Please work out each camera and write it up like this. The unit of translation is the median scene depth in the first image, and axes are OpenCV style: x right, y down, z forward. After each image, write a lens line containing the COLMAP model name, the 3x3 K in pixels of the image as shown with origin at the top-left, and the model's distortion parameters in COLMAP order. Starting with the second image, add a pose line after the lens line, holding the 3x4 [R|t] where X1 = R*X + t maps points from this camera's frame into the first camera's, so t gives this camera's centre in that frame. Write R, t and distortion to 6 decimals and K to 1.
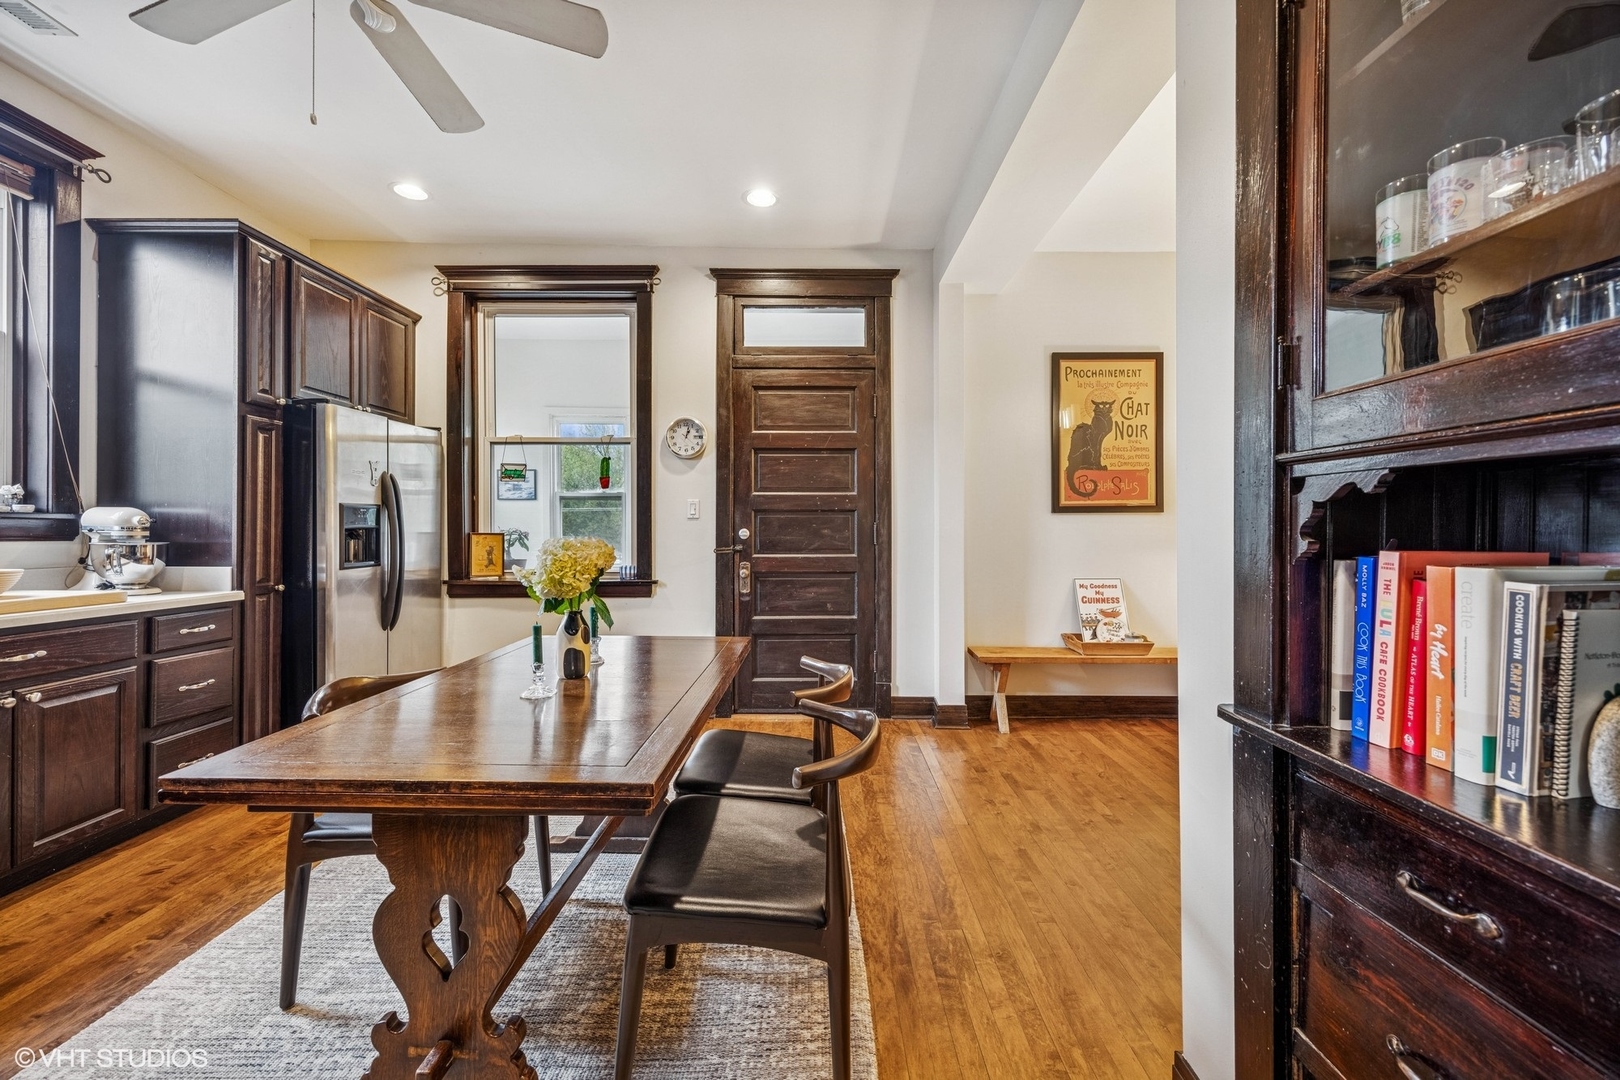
lens RADIAL K [[632.1, 0, 818.4], [0, 632.1, 533.4], [0, 0, 1]] dist [0.002721, -0.000848]
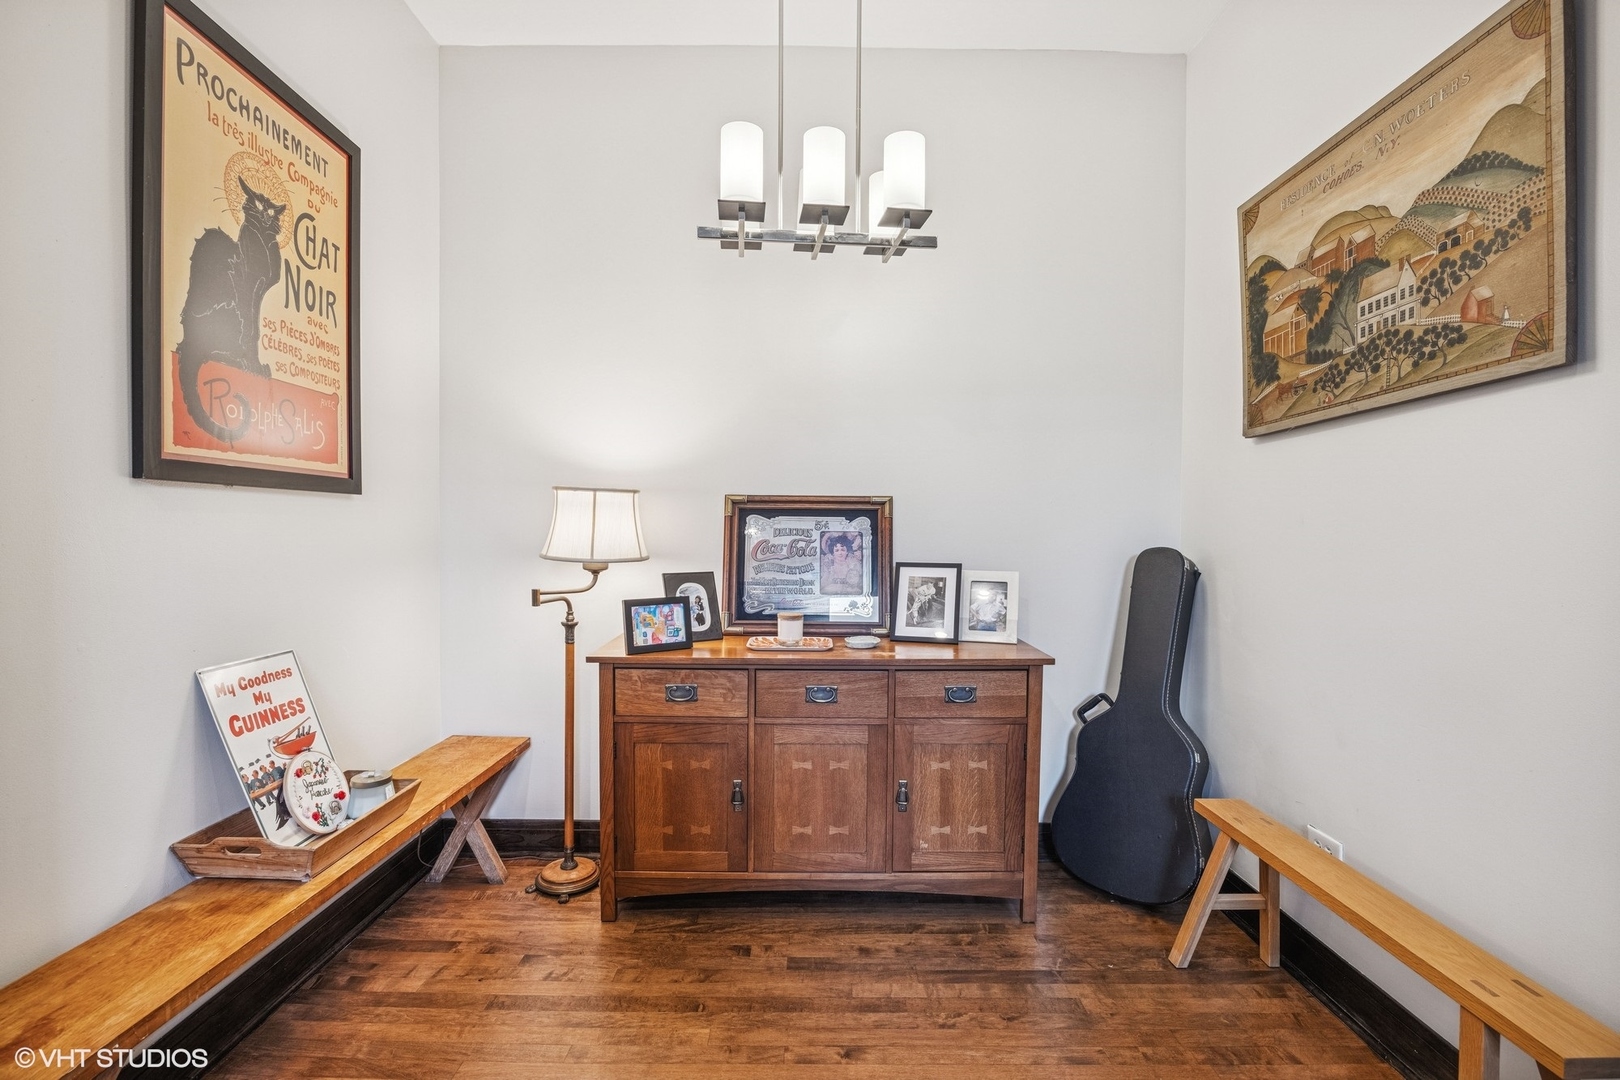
lens RADIAL K [[720.7, 0, 811.1], [0, 720.7, 546.5], [0, 0, 1]] dist [-0.012412, 0.000166]
pose [[0.011316, -0.023946, 0.999649, 0.019080], [0.000876, 0.999713, 0.023937, -0.007086], [-0.999936, 0.000605, 0.011334, 0.675391]]
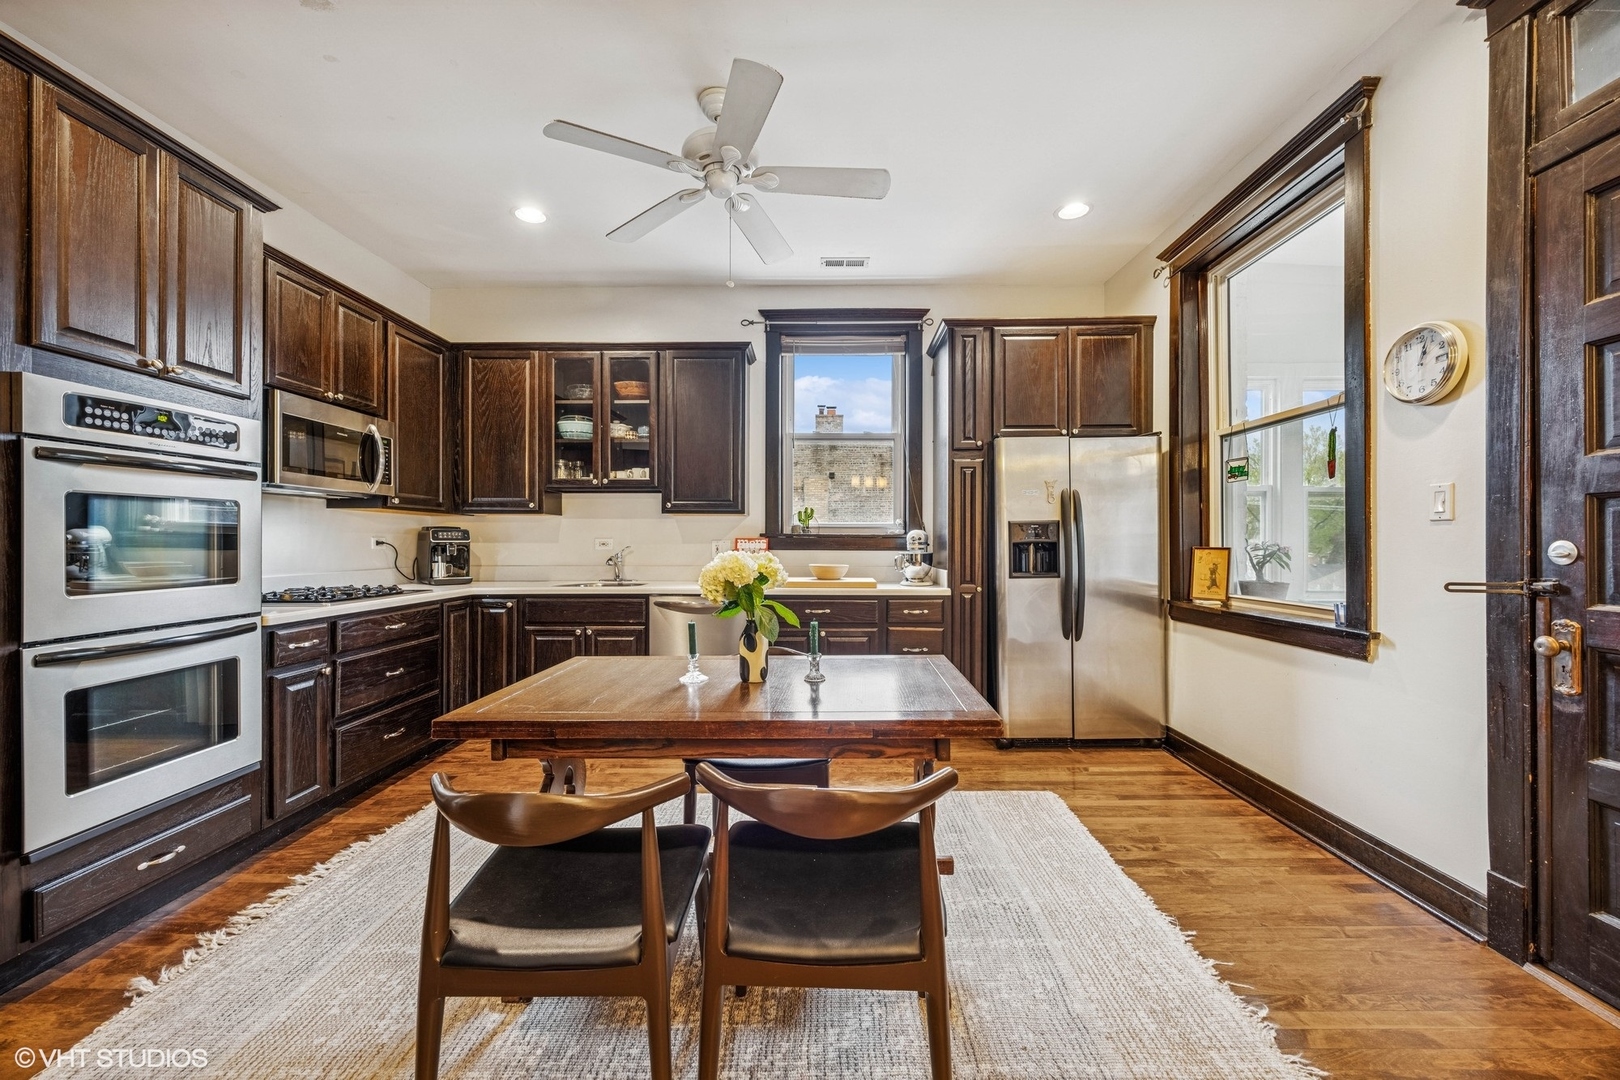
lens RADIAL K [[632.1, 0, 815.6], [0, 632.1, 541.8], [0, 0, 1]] dist [0.002721, -0.000848]
pose [[-0.025432, -0.003787, -0.999669, 0.315869], [-0.003464, 0.999987, -0.003700, -0.003119], [0.999671, 0.003368, -0.025445, 0.512041]]
